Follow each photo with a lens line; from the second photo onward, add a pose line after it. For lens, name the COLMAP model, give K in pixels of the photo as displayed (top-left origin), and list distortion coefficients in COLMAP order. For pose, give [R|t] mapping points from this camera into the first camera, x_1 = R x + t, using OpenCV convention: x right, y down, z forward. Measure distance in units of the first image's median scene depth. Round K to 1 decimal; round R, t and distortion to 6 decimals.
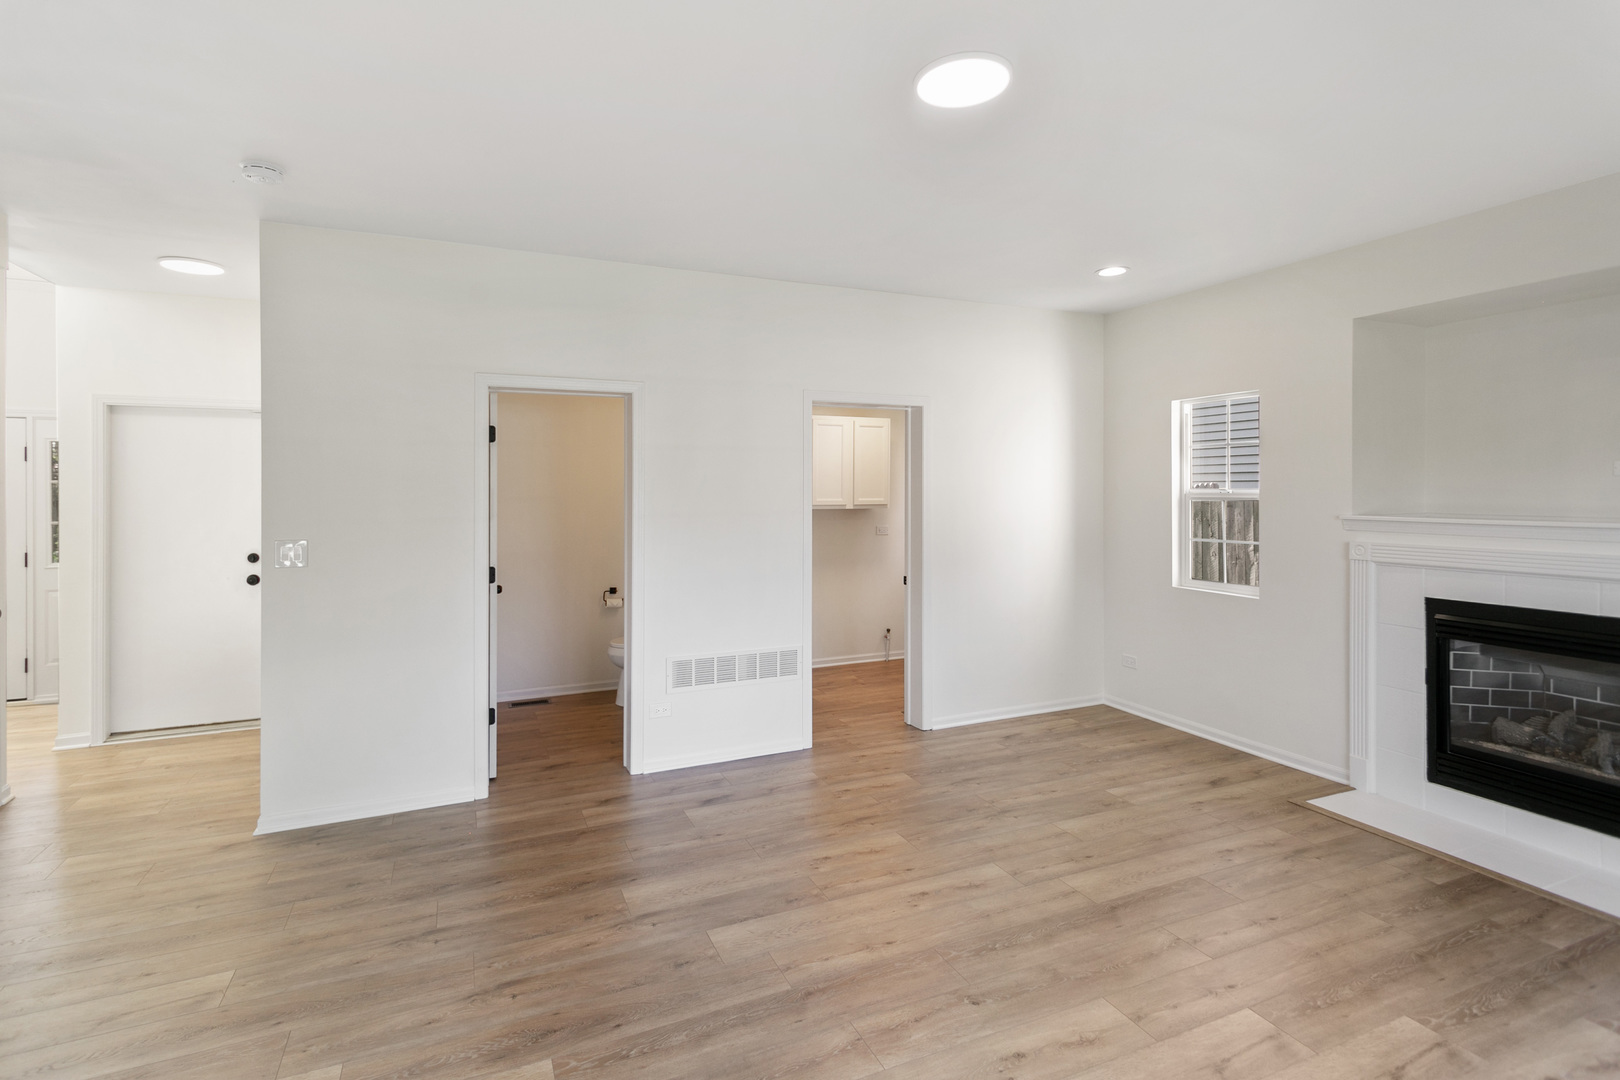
lens RADIAL K [[798.0, 0, 799.2], [0, 798.0, 437.7], [0, 0, 1]] dist [0.016132, -0.001970]
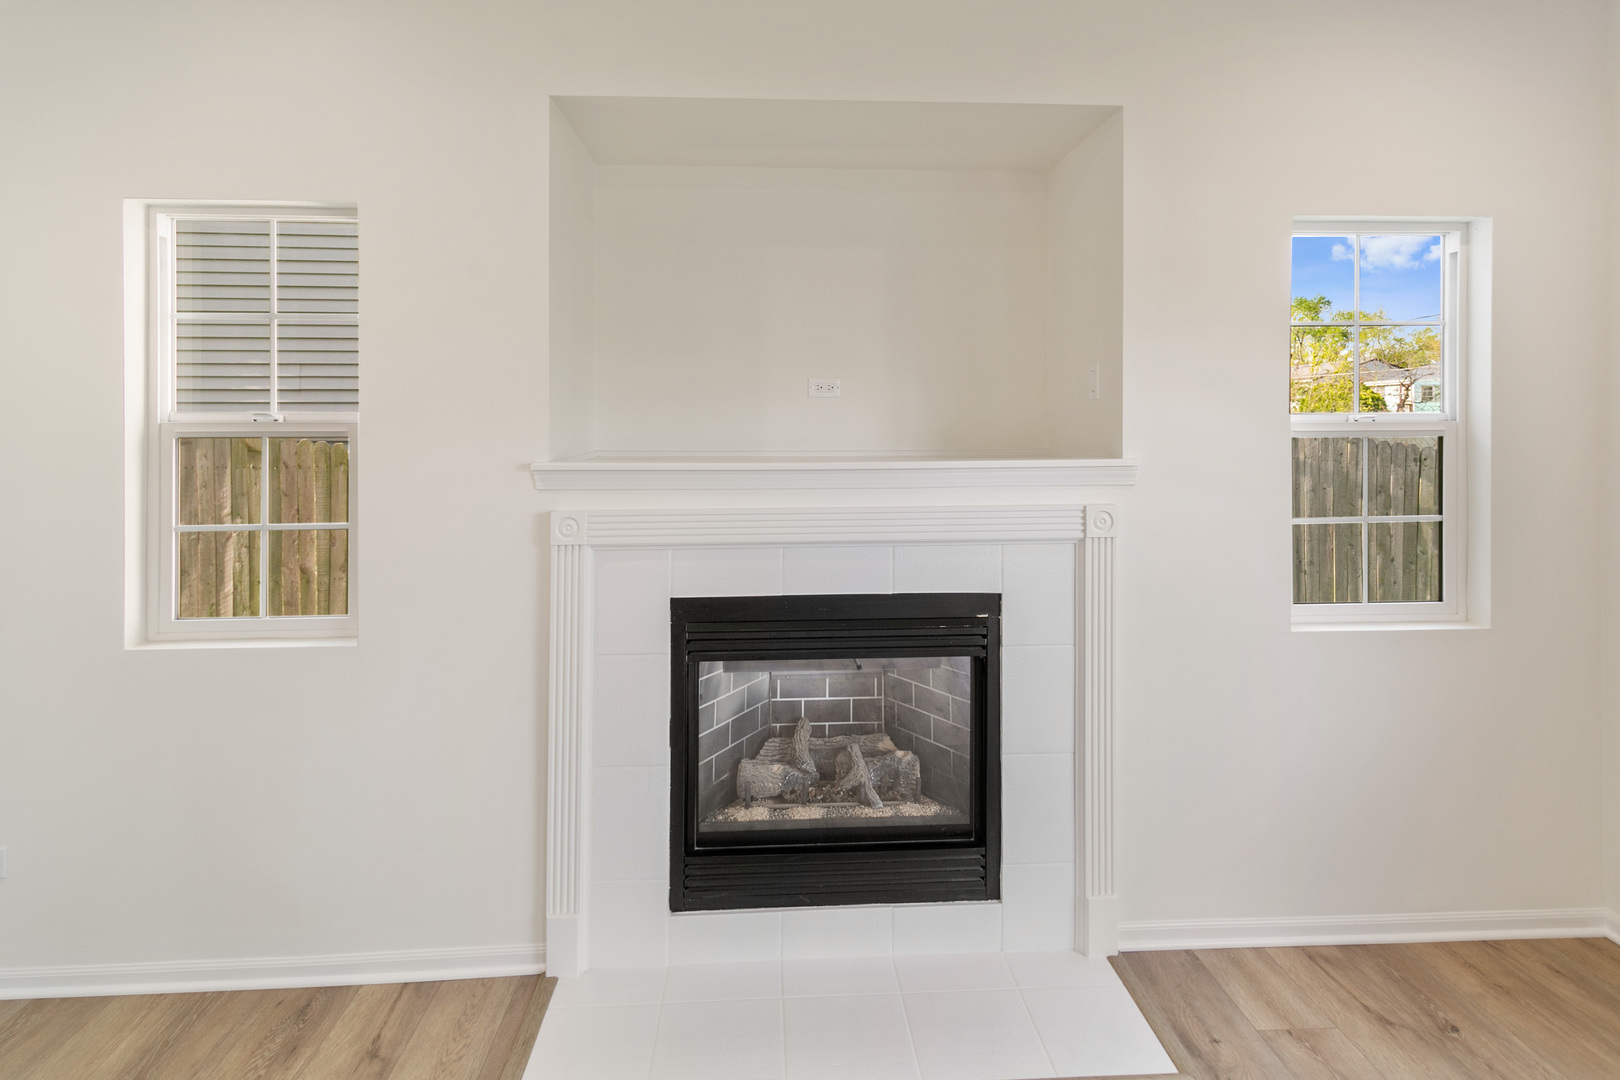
lens RADIAL K [[798.0, 0, 799.2], [0, 798.0, 437.7], [0, 0, 1]] dist [0.016132, -0.001970]
pose [[0.352557, -0.023580, 0.935493, 0.274573], [-0.060103, 0.997048, 0.047782, 0.049571], [-0.933858, -0.073072, 0.350099, 0.728861]]
